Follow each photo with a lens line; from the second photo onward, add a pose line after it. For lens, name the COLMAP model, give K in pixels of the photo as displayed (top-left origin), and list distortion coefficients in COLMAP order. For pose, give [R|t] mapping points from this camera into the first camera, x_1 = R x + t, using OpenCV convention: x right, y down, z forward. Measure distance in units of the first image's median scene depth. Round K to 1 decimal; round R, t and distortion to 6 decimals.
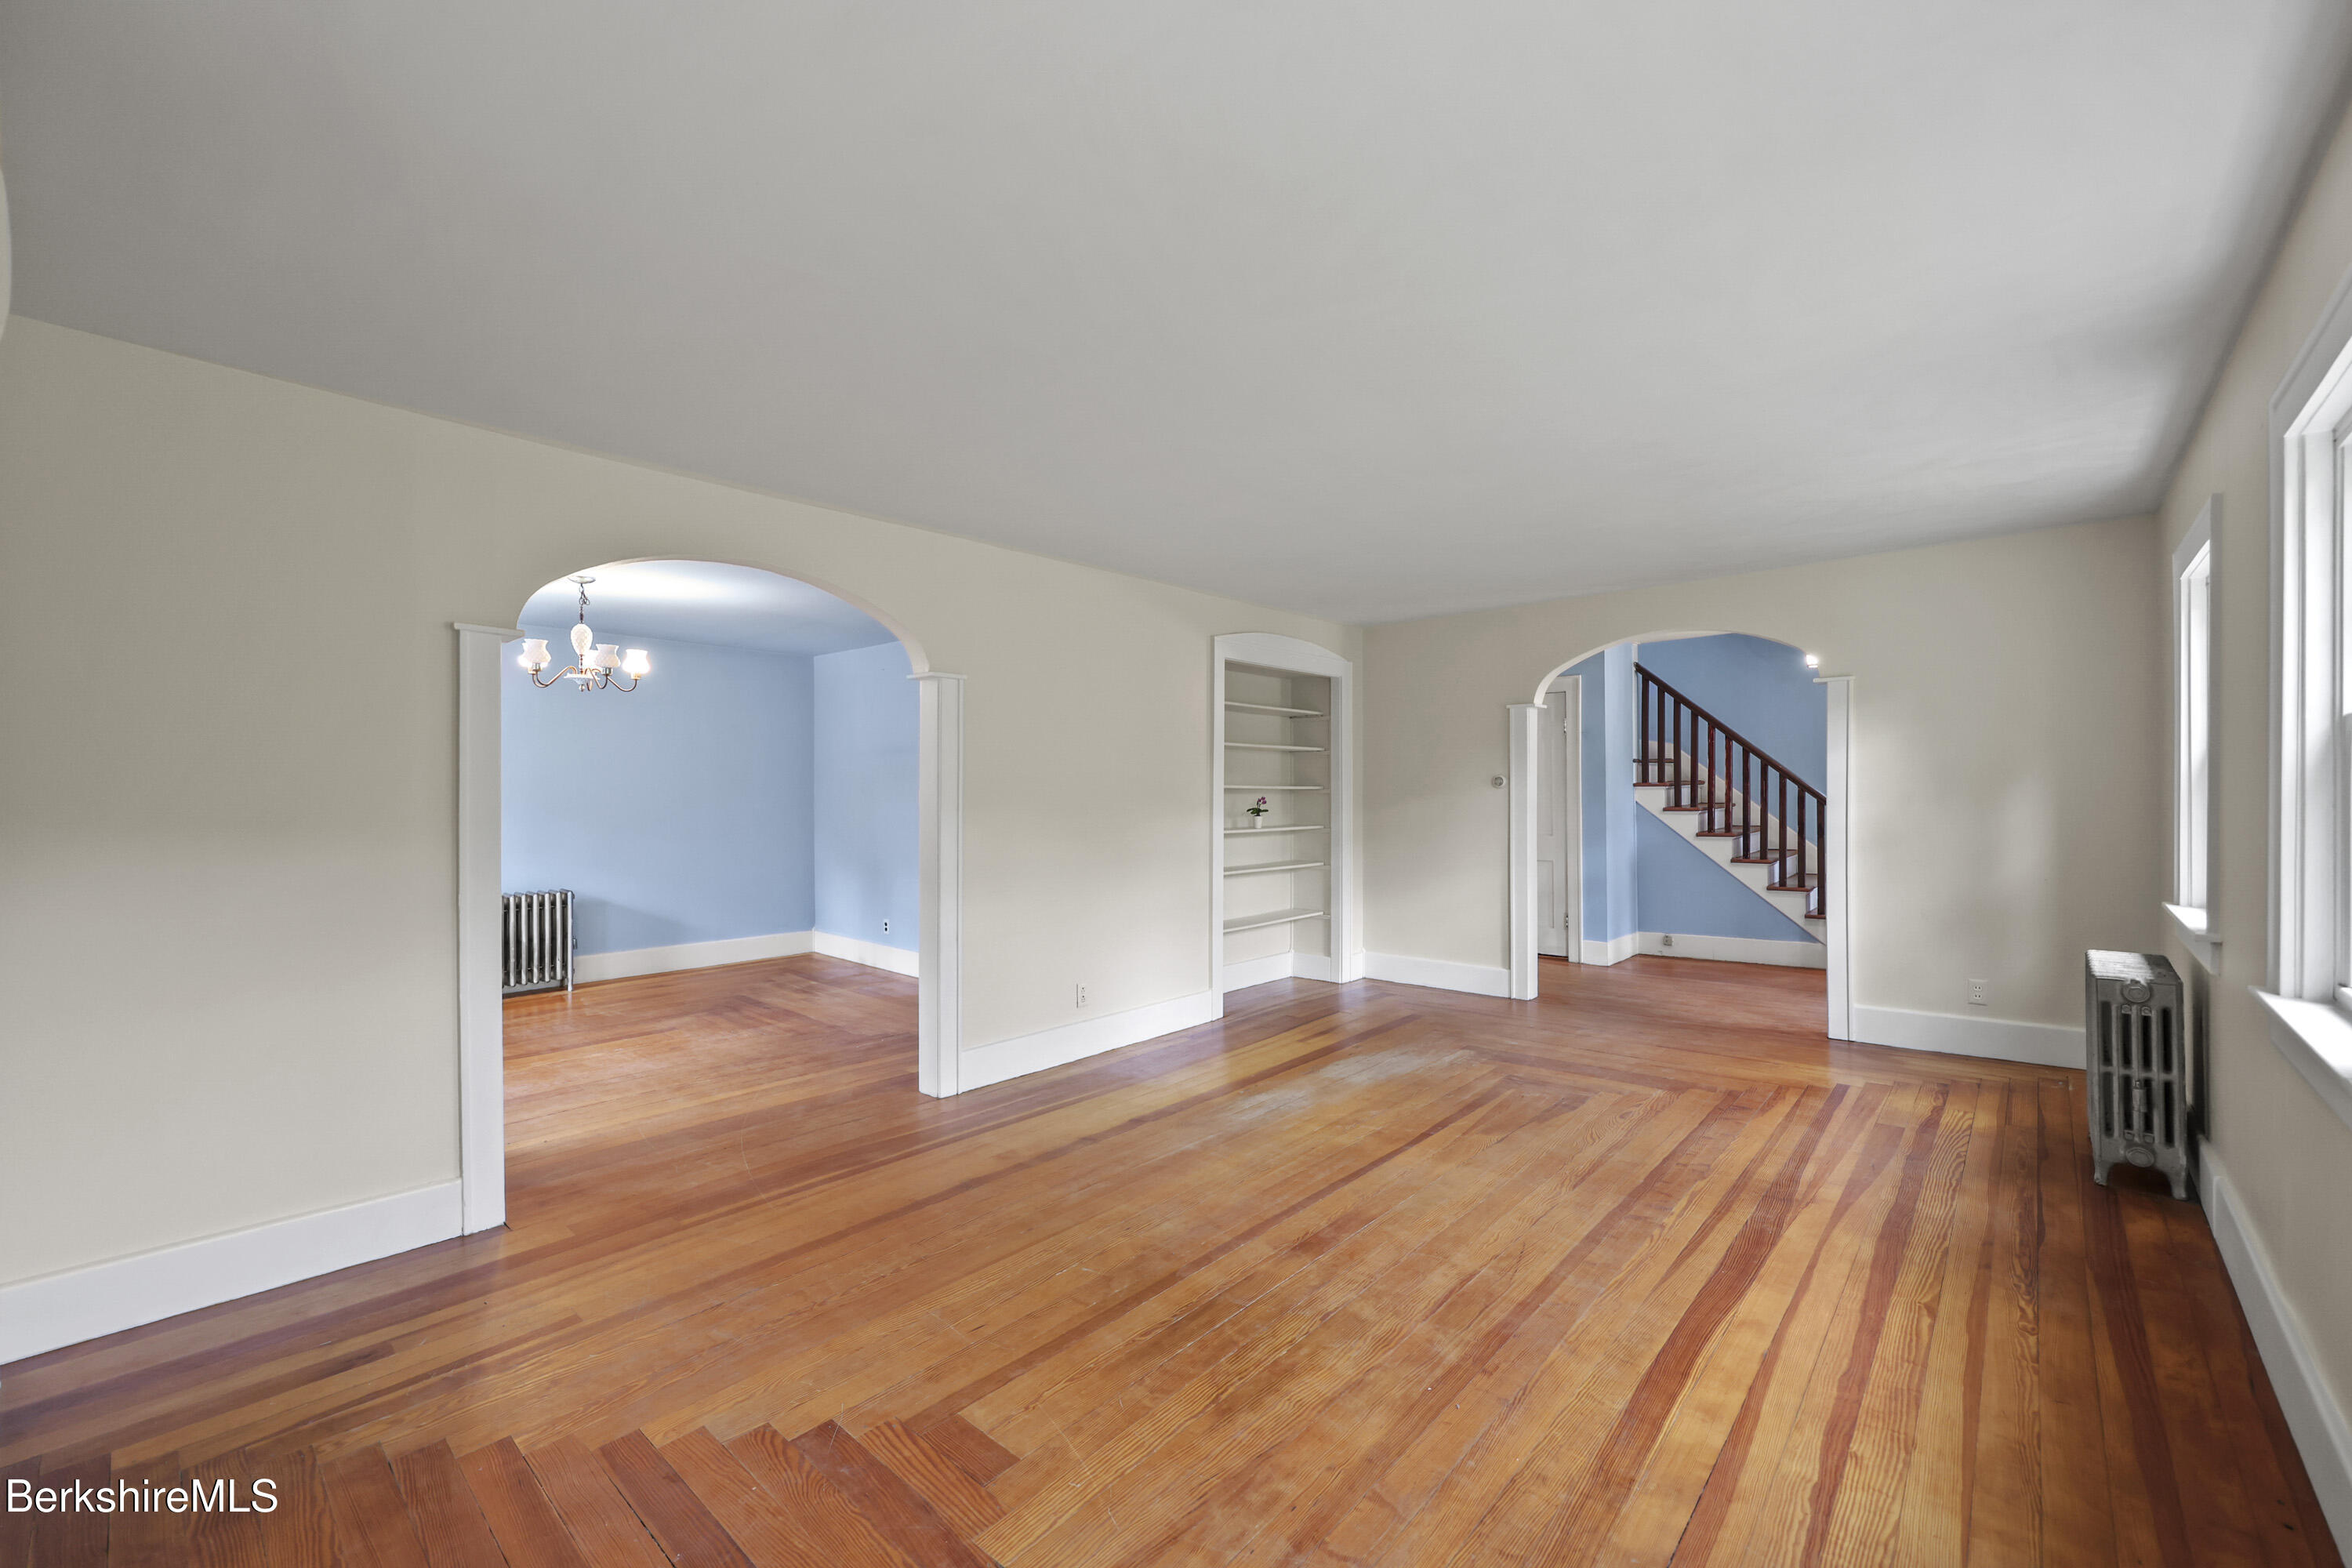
lens RADIAL K [[955.2, 0, 1178.4], [0, 955.2, 787.8], [0, 0, 1]] dist [0.001728, 0.000319]
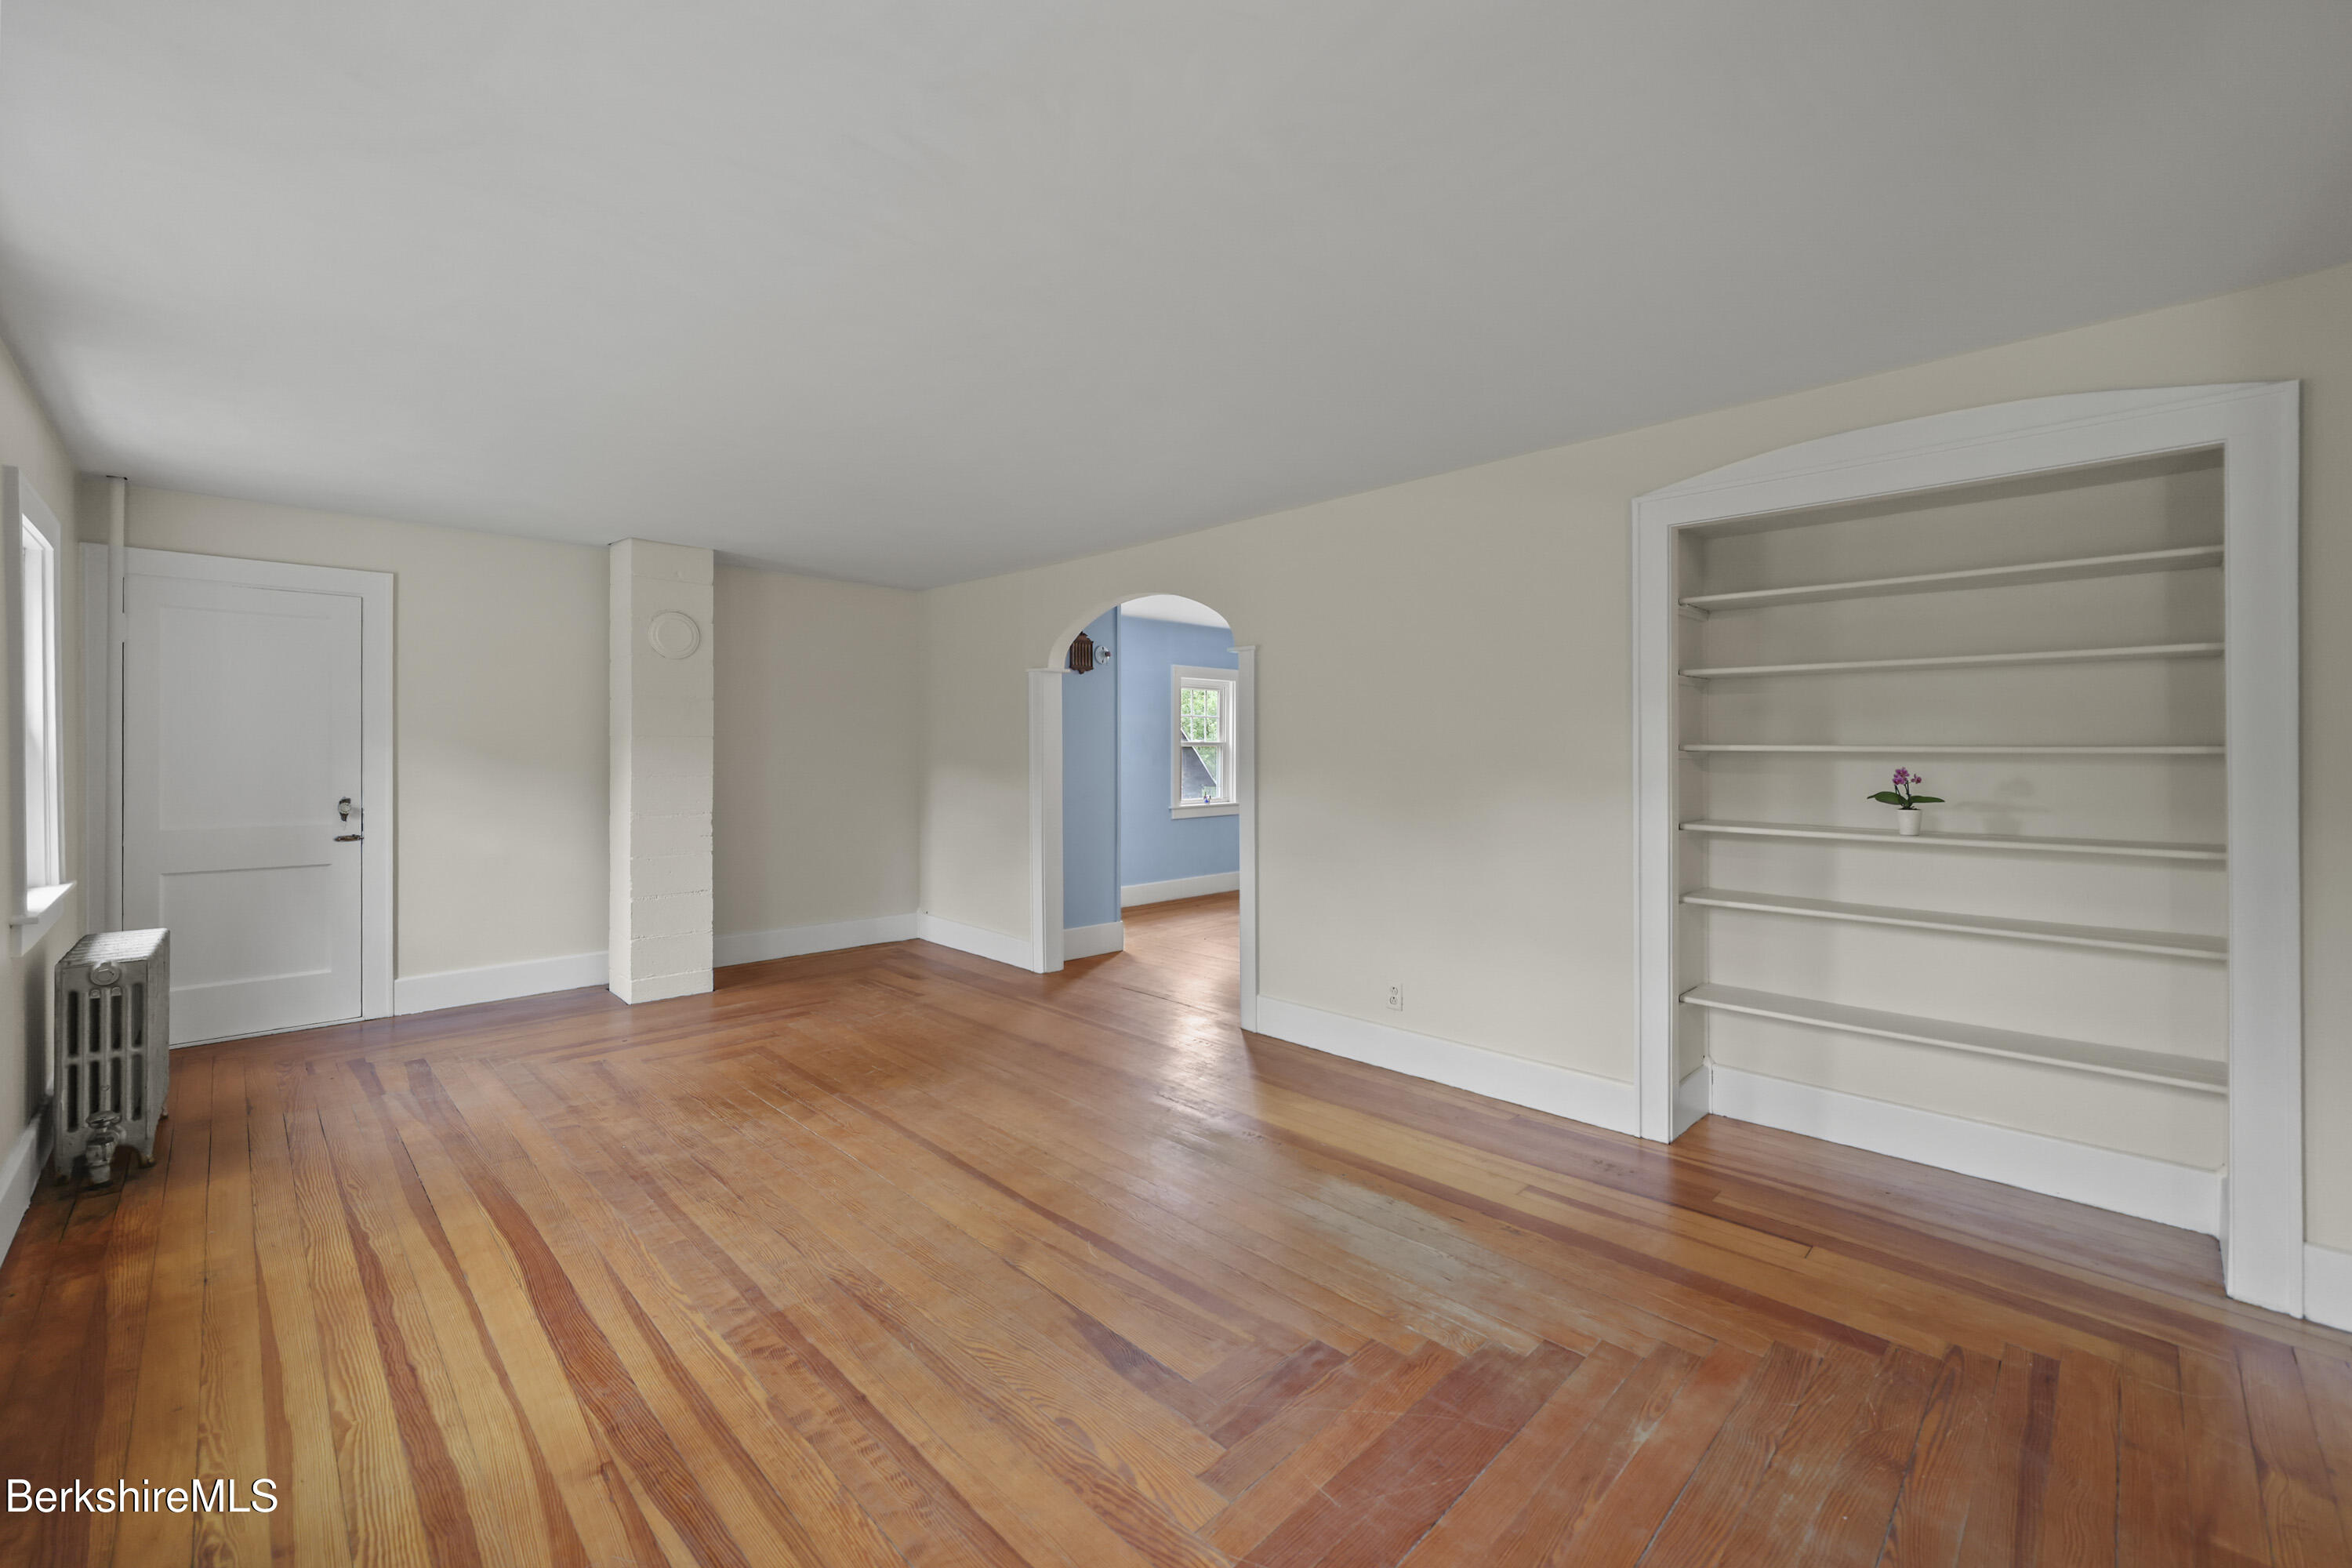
lens RADIAL K [[955.2, 0, 1167.9], [0, 955.2, 752.5], [0, 0, 1]] dist [0.001728, 0.000319]
pose [[-0.066614, 0.009718, -0.997731, 1.252753], [0.008000, 0.999926, 0.009205, -0.012337], [0.997747, -0.007368, -0.066687, 1.428302]]
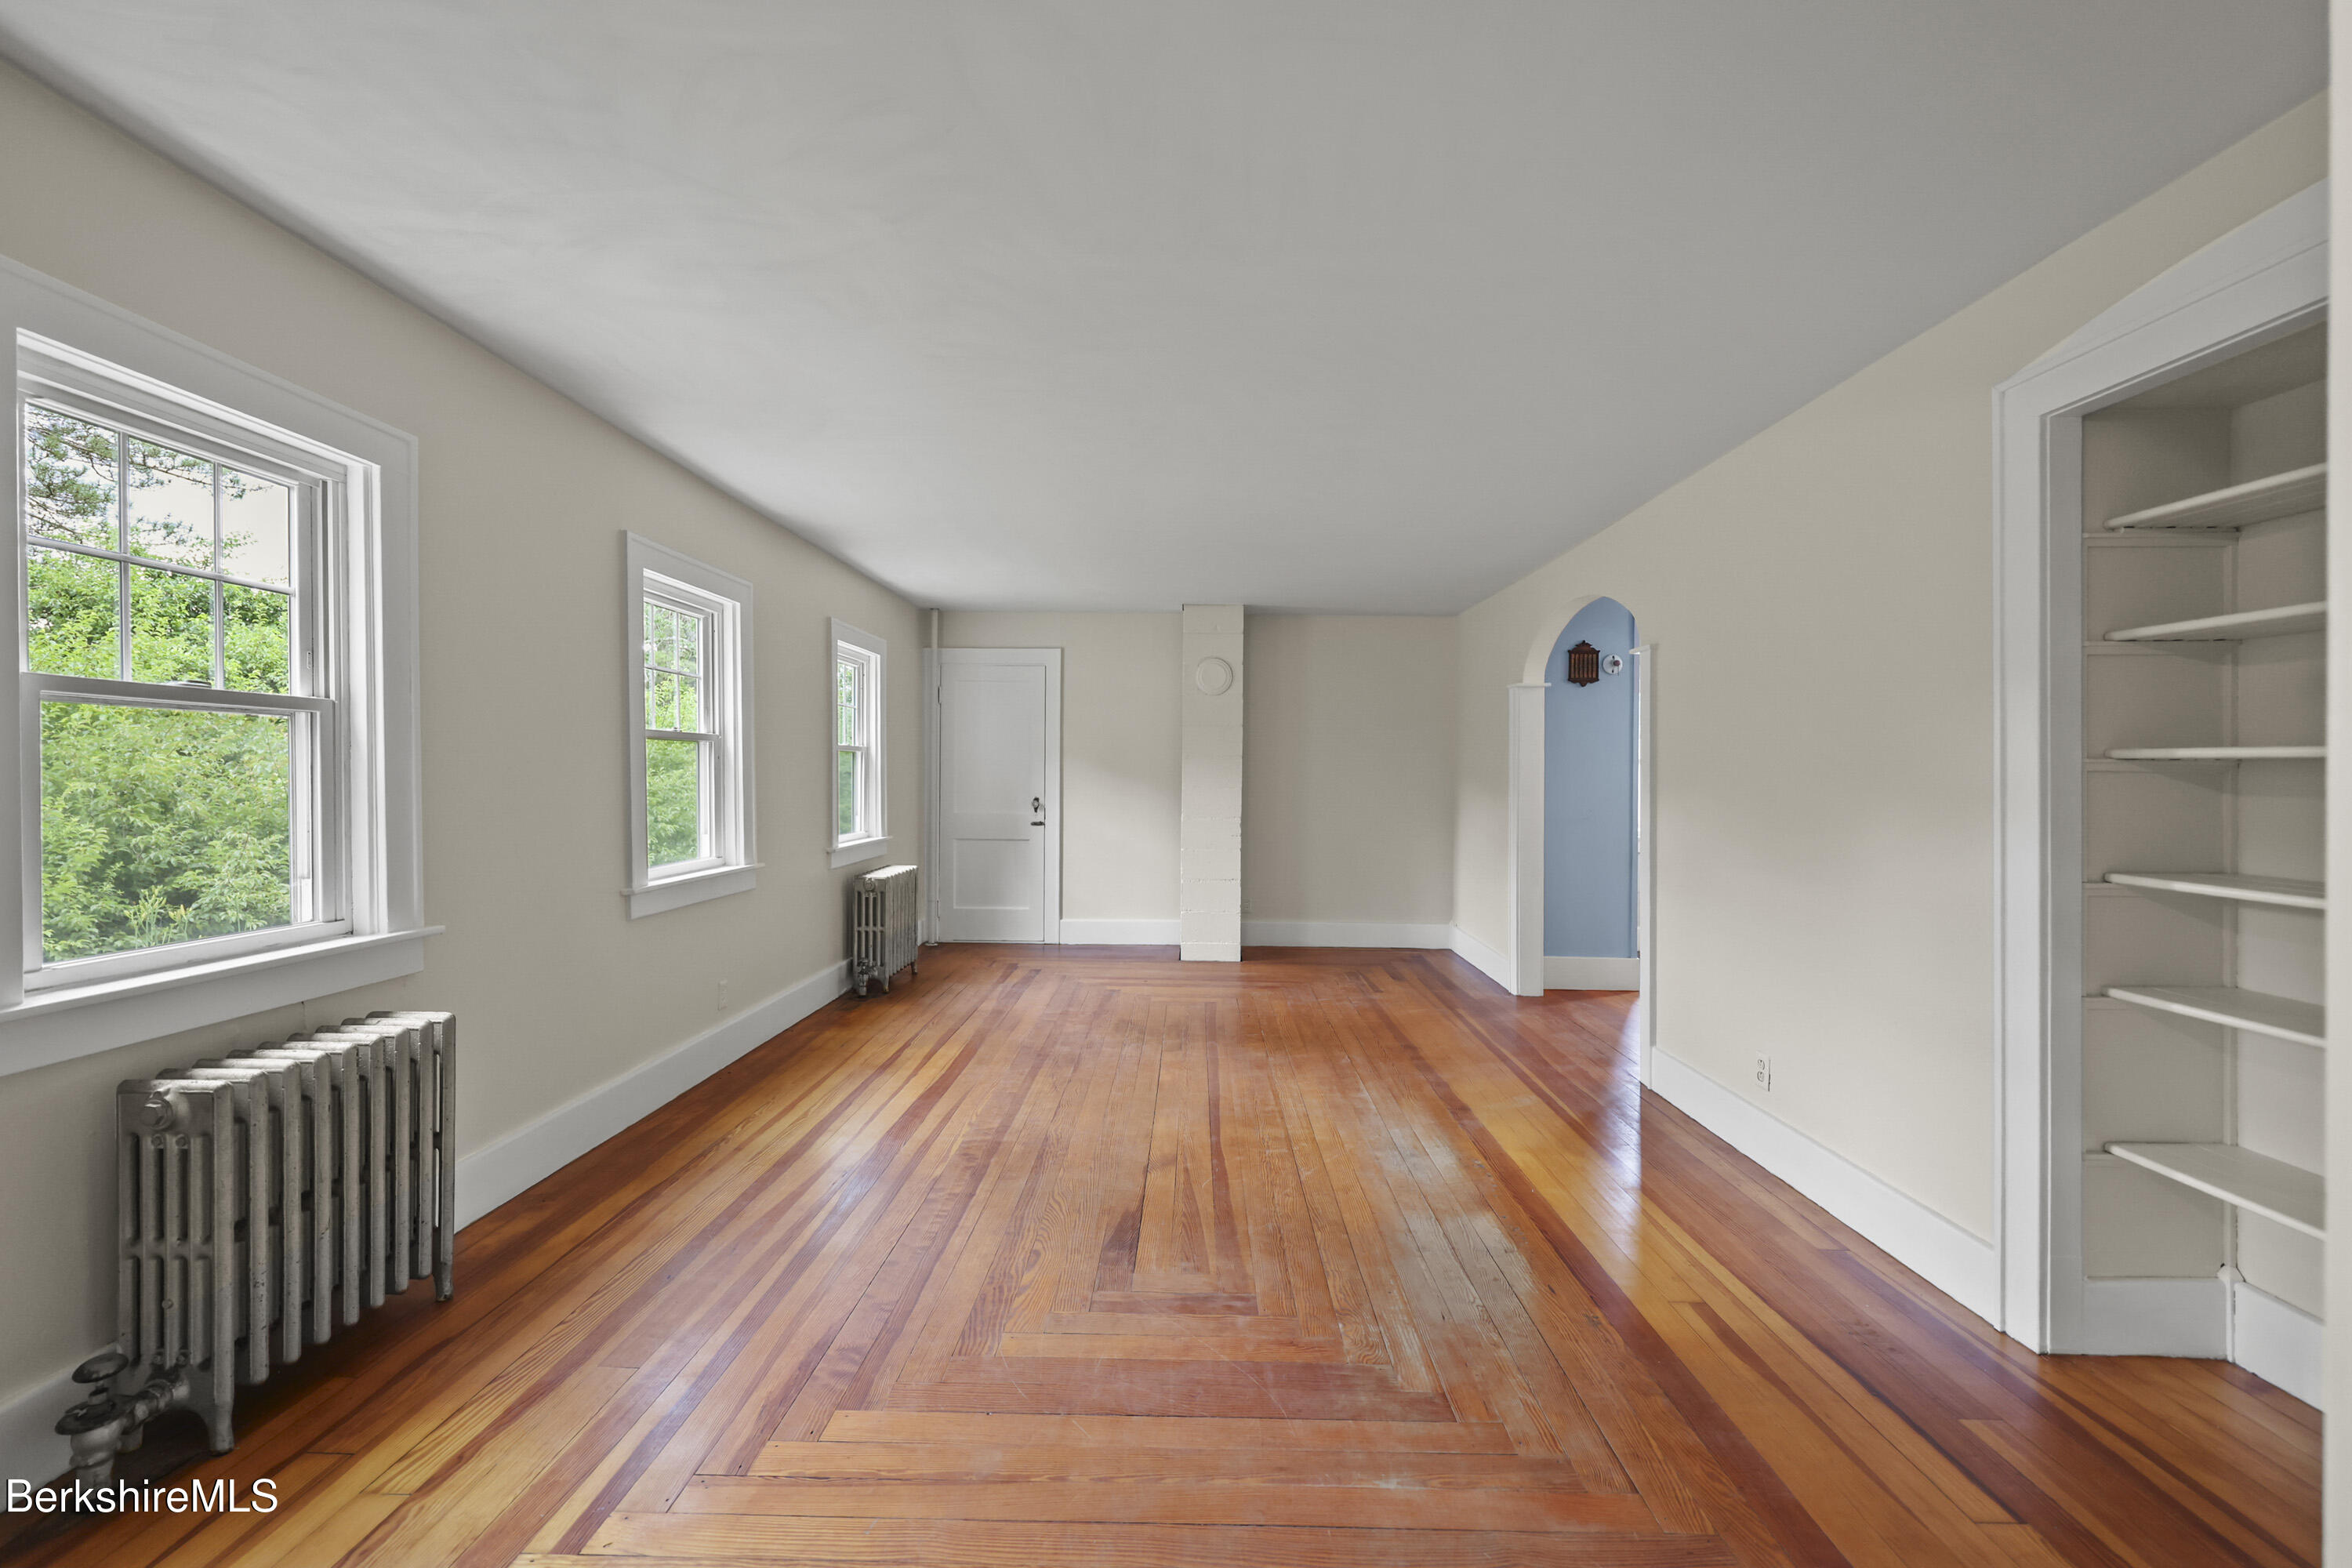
lens RADIAL K [[955.2, 0, 1176.4], [0, 955.2, 786.3], [0, 0, 1]] dist [0.001728, 0.000319]
pose [[-0.756728, 0.010961, -0.653638, 1.082556], [0.004220, 0.999920, 0.011883, 0.010441], [0.653716, 0.006234, -0.756714, 2.060392]]
